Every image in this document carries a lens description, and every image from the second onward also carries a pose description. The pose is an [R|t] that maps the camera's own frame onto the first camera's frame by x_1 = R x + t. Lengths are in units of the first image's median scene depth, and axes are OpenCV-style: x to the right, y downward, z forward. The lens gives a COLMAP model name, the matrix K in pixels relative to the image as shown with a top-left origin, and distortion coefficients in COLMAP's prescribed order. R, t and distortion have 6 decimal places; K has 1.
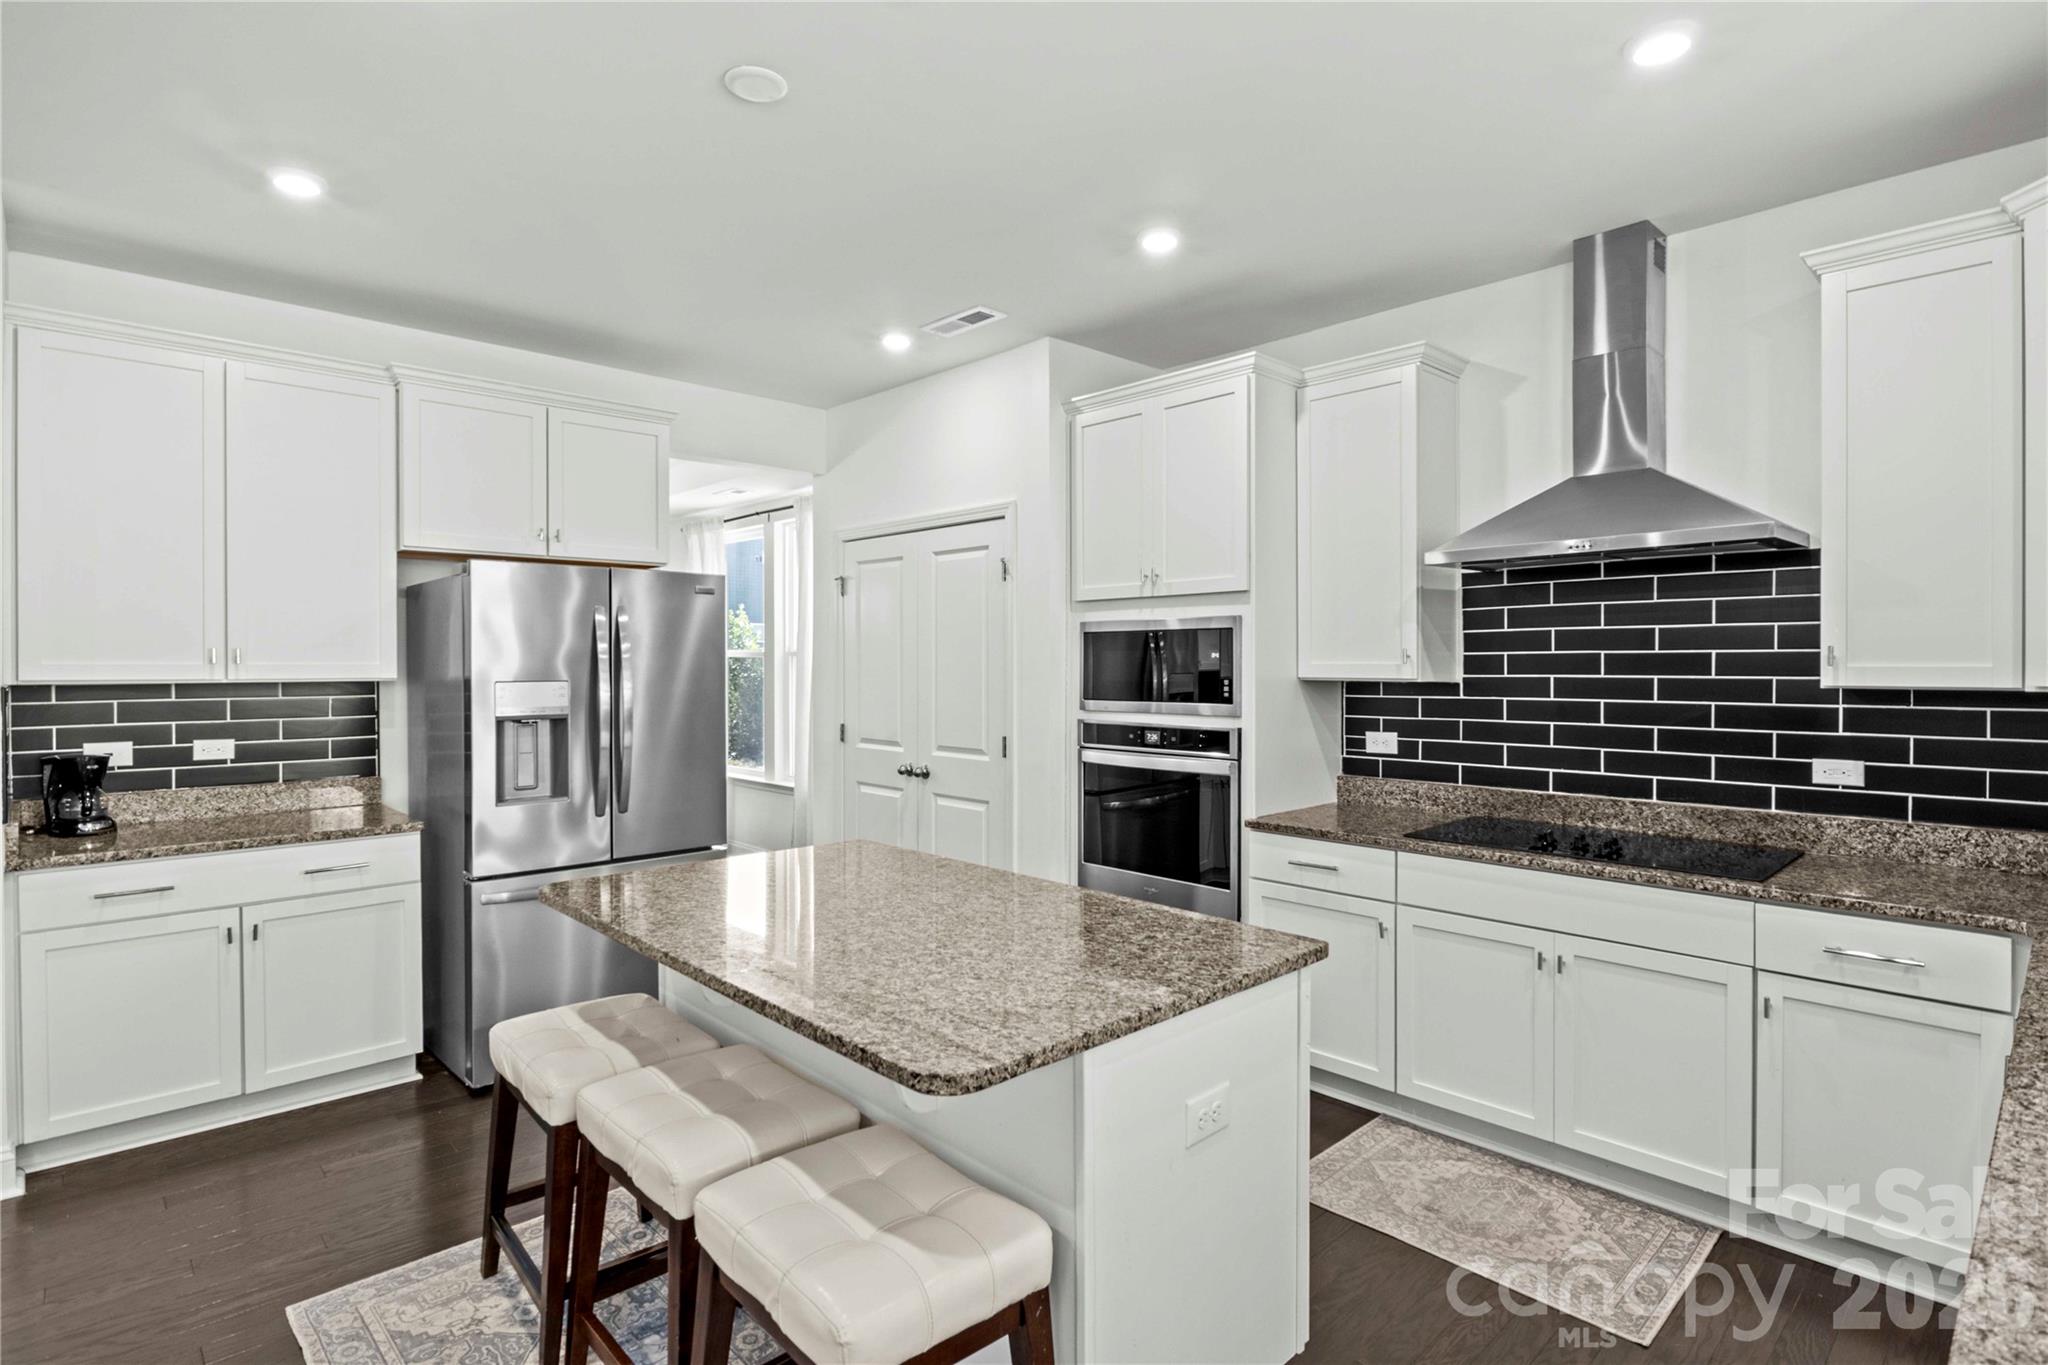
lens RADIAL K [[1028.8, 0, 1019.8], [0, 1028.8, 678.1], [0, 0, 1]] dist [-0.004621, 0.002018]
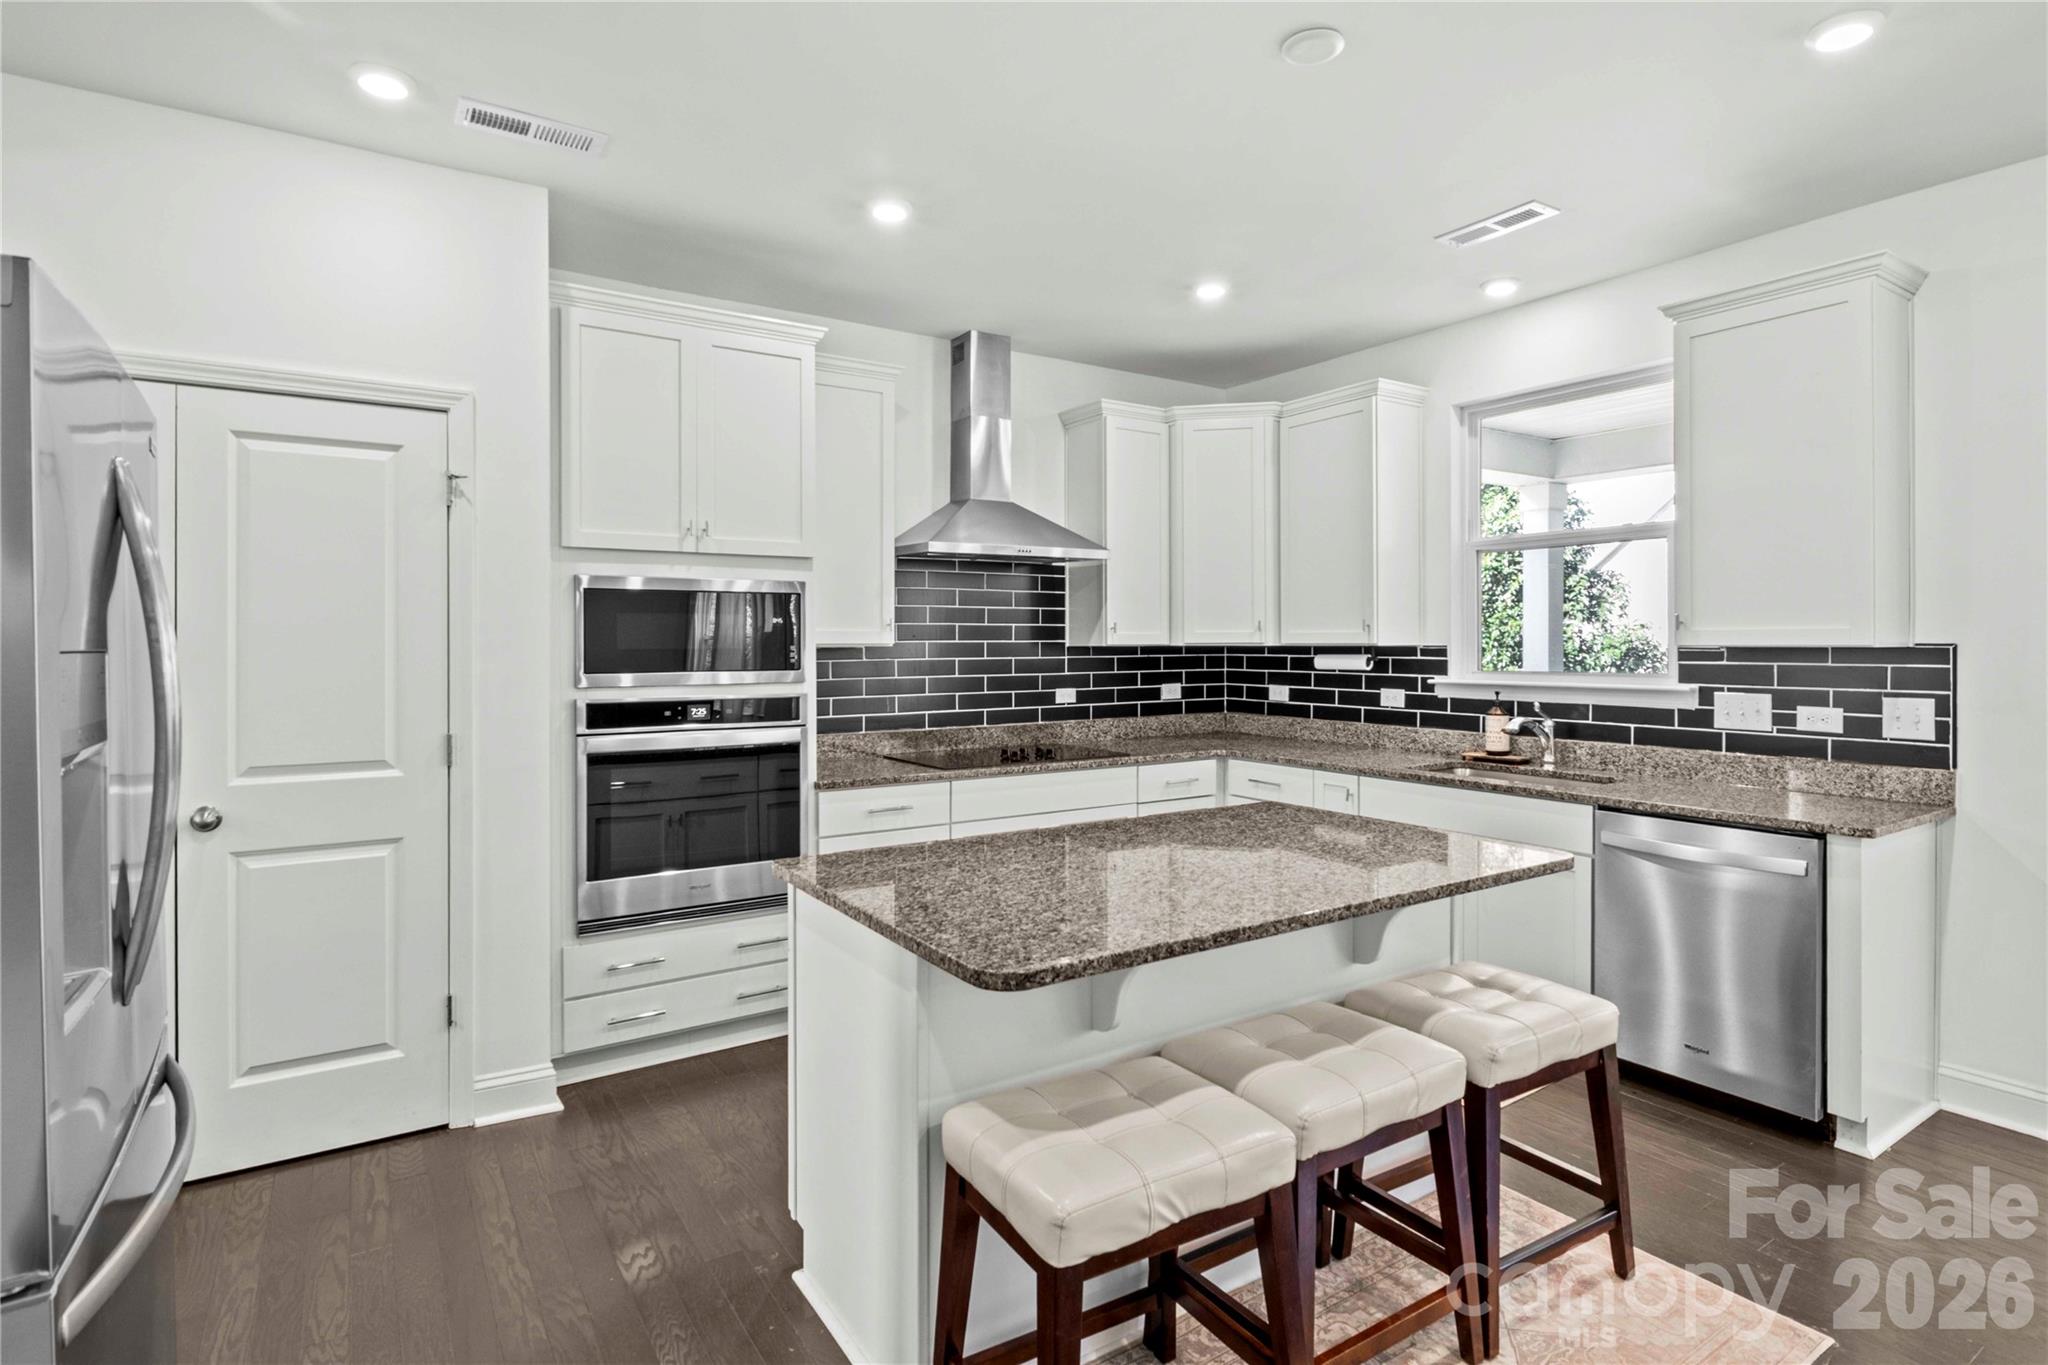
lens RADIAL K [[1028.8, 0, 1026.9], [0, 1028.8, 647.6], [0, 0, 1]] dist [-0.004621, 0.002018]
pose [[0.175300, -0.003730, 0.984508, -0.731019], [0.016605, 0.999862, 0.000831, 0.006436], [-0.984375, 0.016202, 0.175338, 0.601776]]
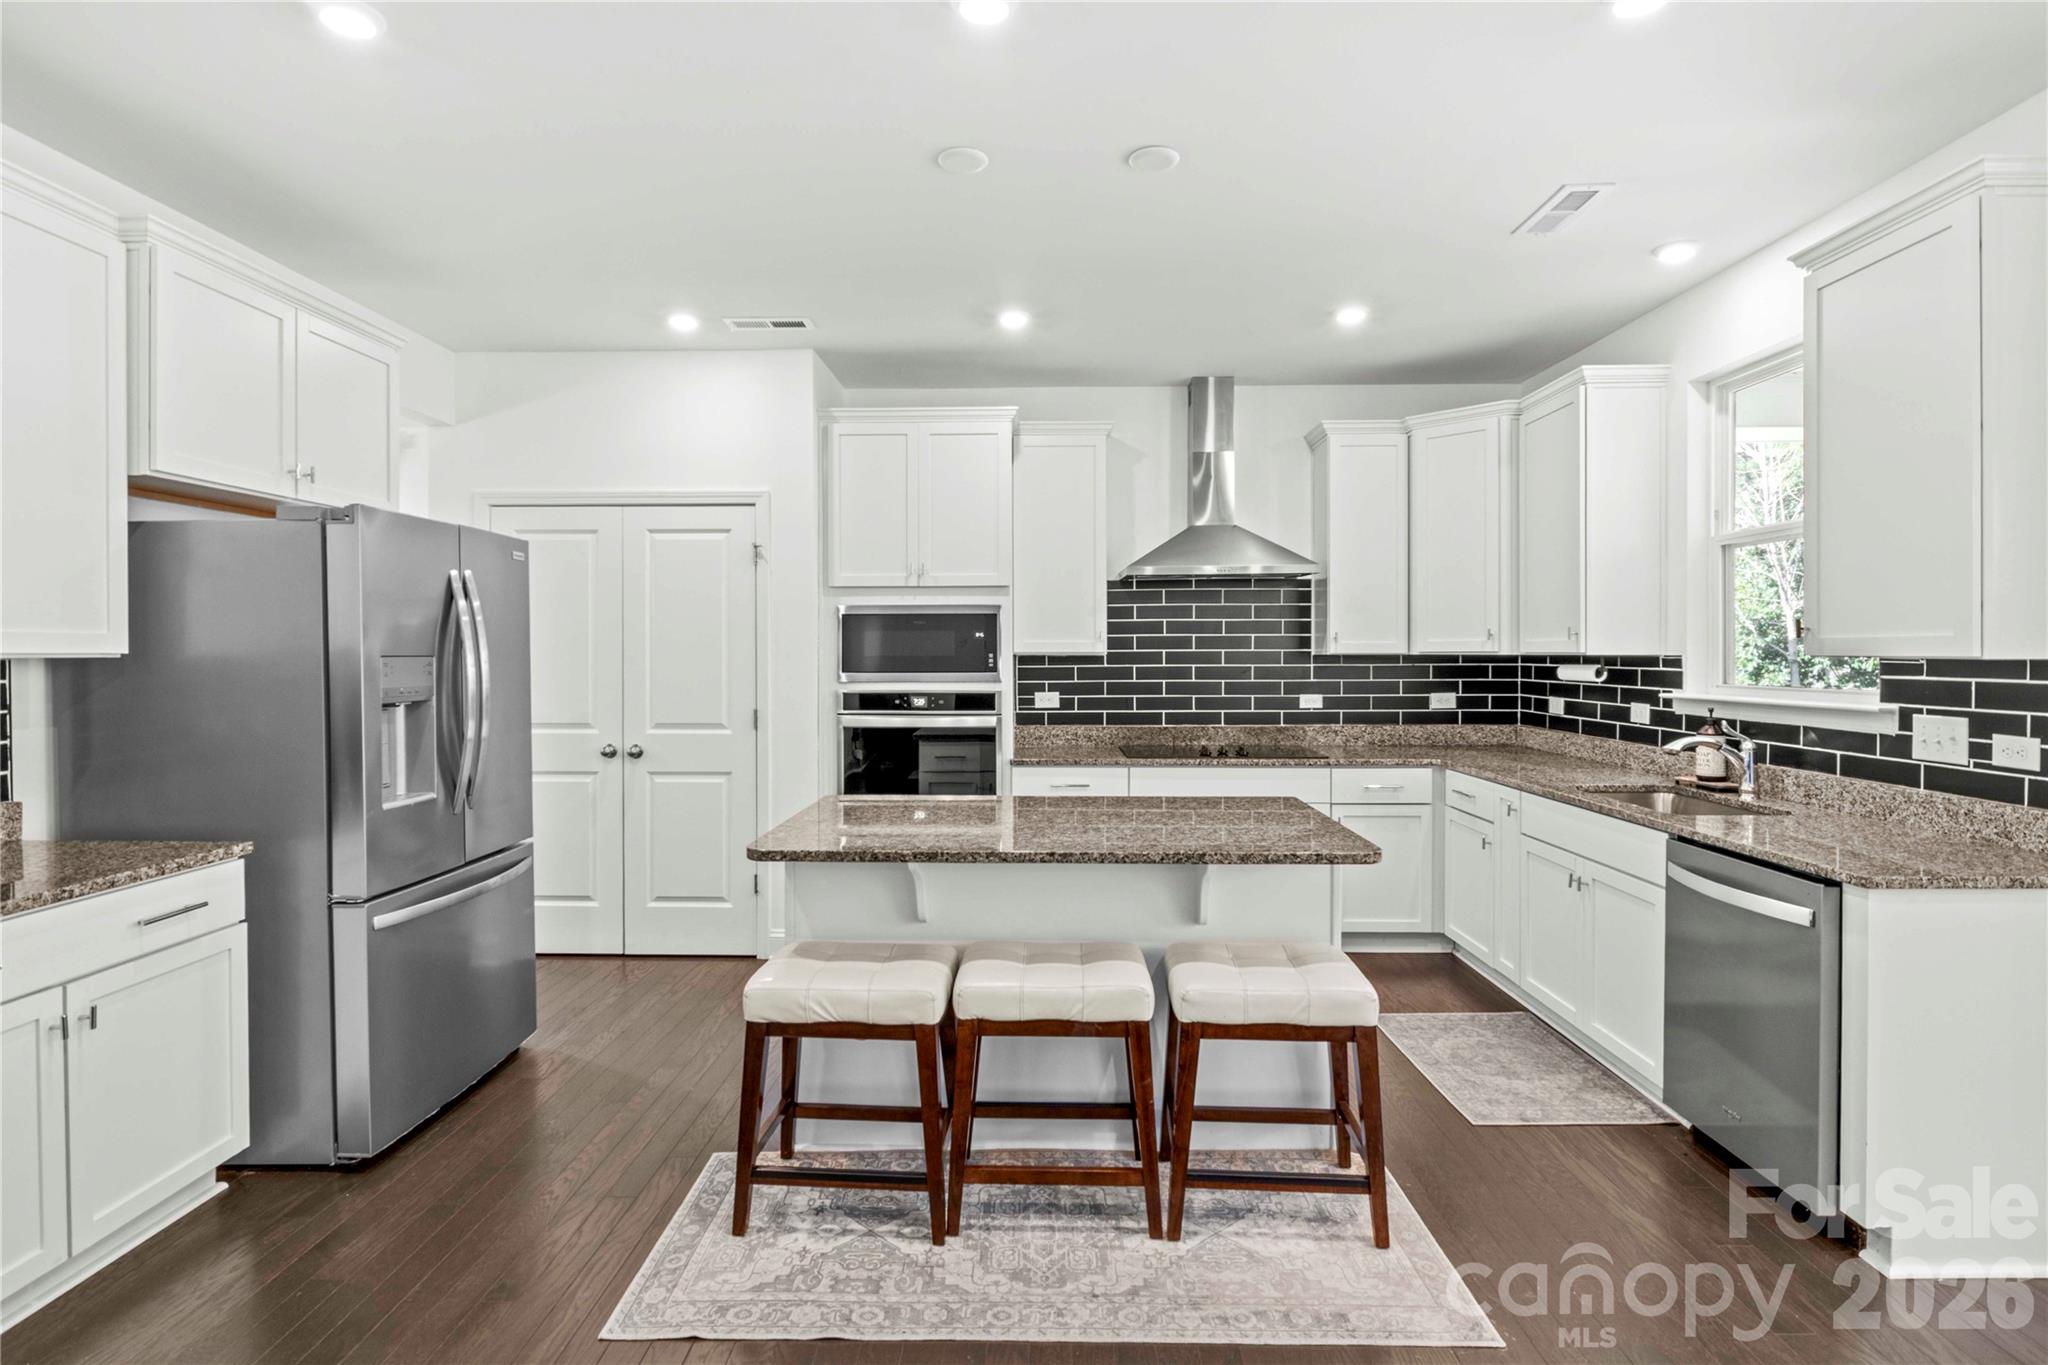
lens RADIAL K [[1028.8, 0, 1032.1], [0, 1028.8, 665.4], [0, 0, 1]] dist [-0.004621, 0.002018]
pose [[0.700097, -0.009779, 0.713981, -0.686744], [0.011322, 0.999933, 0.002593, 0.013456], [-0.713958, 0.006268, 0.700161, 0.053487]]
